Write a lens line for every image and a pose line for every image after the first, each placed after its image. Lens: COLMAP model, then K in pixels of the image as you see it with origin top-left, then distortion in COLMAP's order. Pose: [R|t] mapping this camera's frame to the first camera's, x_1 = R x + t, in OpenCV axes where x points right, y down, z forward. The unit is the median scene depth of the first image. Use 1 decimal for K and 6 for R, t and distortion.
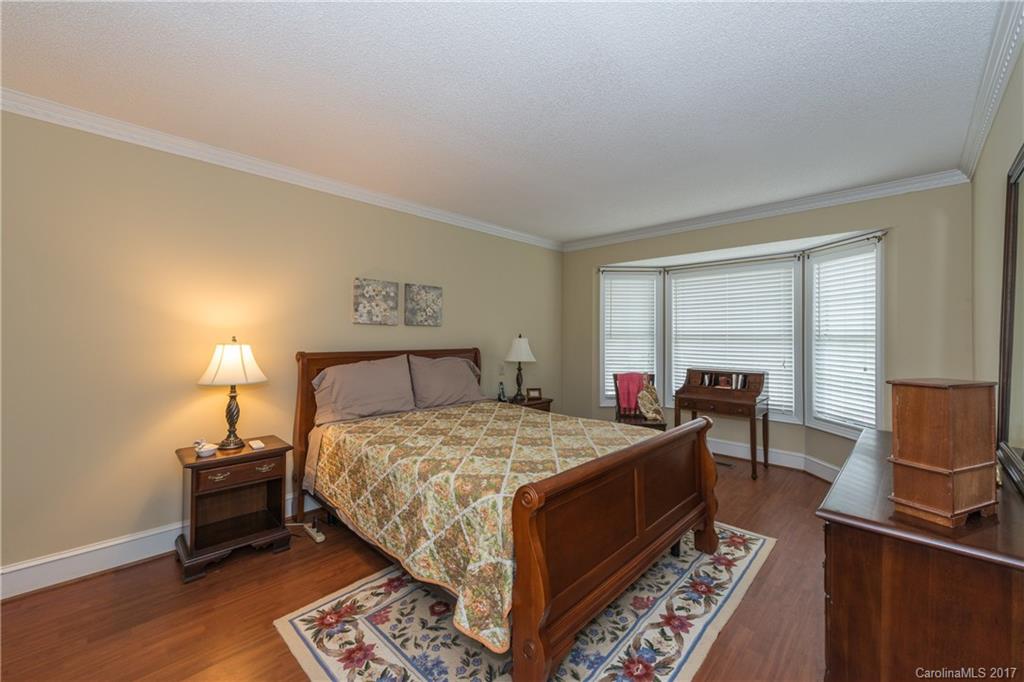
lens RADIAL K [[410.0, 0, 505.0], [0, 410.0, 338.0], [0, 0, 1]] dist [0.005878, 0.000410]
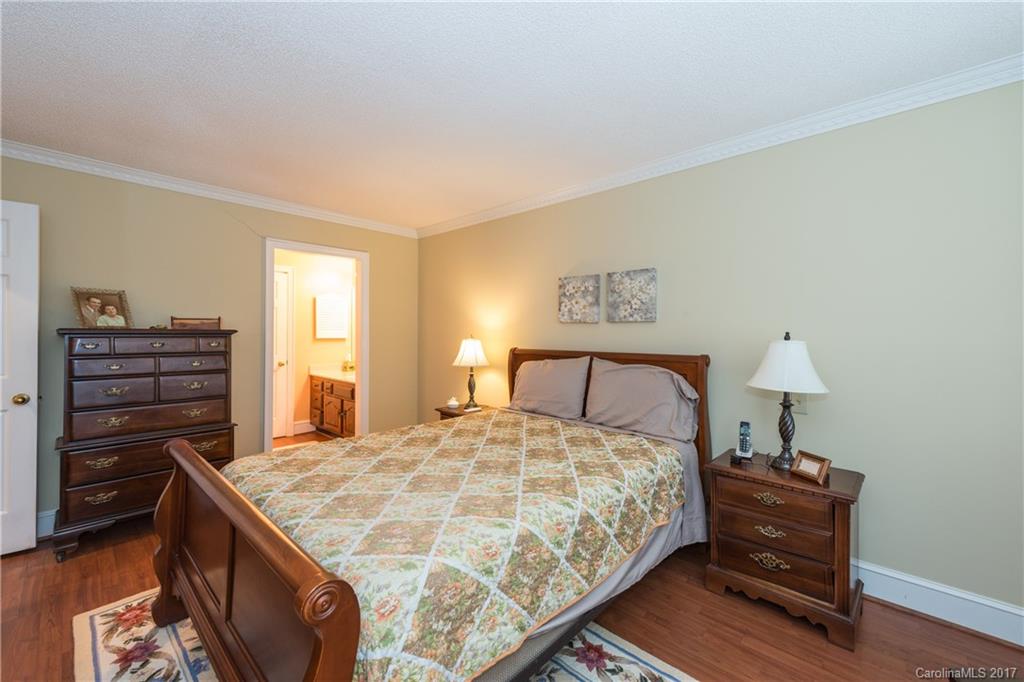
lens RADIAL K [[410.0, 0, 505.1], [0, 410.0, 334.3], [0, 0, 1]] dist [0.005878, 0.000410]
pose [[0.019313, 0.007169, -0.999788, 0.611215], [-0.001984, 0.999973, 0.007132, -0.012912], [0.999812, 0.001846, 0.019327, 0.788026]]
